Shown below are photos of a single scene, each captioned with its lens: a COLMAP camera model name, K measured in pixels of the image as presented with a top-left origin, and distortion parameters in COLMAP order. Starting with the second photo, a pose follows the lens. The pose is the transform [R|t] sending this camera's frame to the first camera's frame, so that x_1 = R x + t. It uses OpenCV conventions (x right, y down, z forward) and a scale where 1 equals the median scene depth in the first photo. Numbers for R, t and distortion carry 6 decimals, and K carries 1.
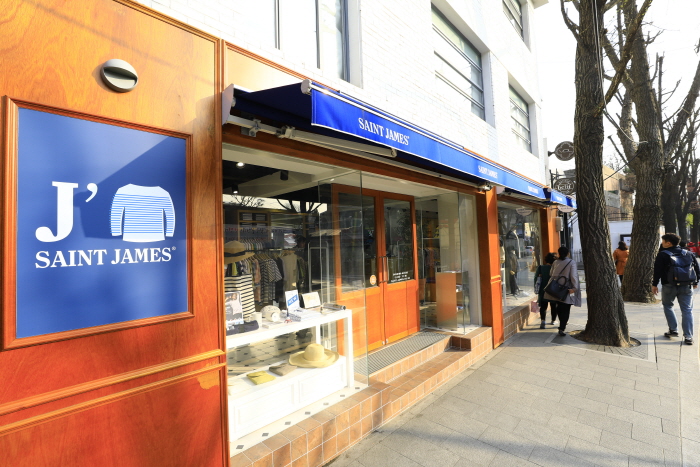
lens RADIAL K [[316.9, 0, 350.0], [0, 316.9, 233.5], [0, 0, 1]] dist [-0.042084, 0.012416]
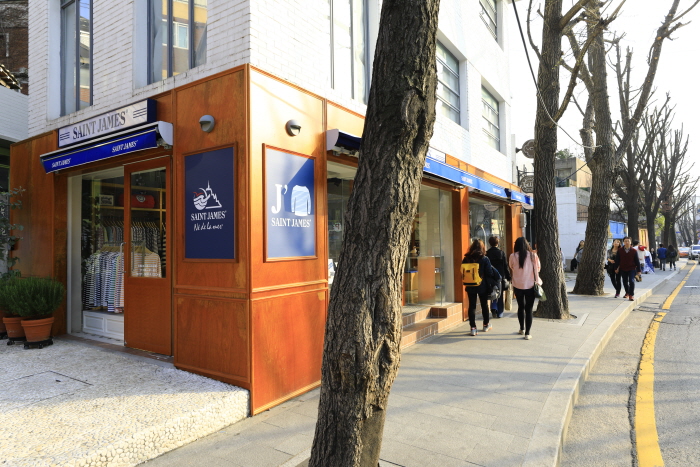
lens RADIAL K [[435.7, 0, 350.0], [0, 435.7, 233.5], [0, 0, 1]] dist [-0.003719, -0.000839]
pose [[0.981652, 0.024231, 0.189137, -0.271293], [-0.025418, 0.999669, 0.003855, 0.036196], [-0.188981, -0.008591, 0.981943, -0.513066]]
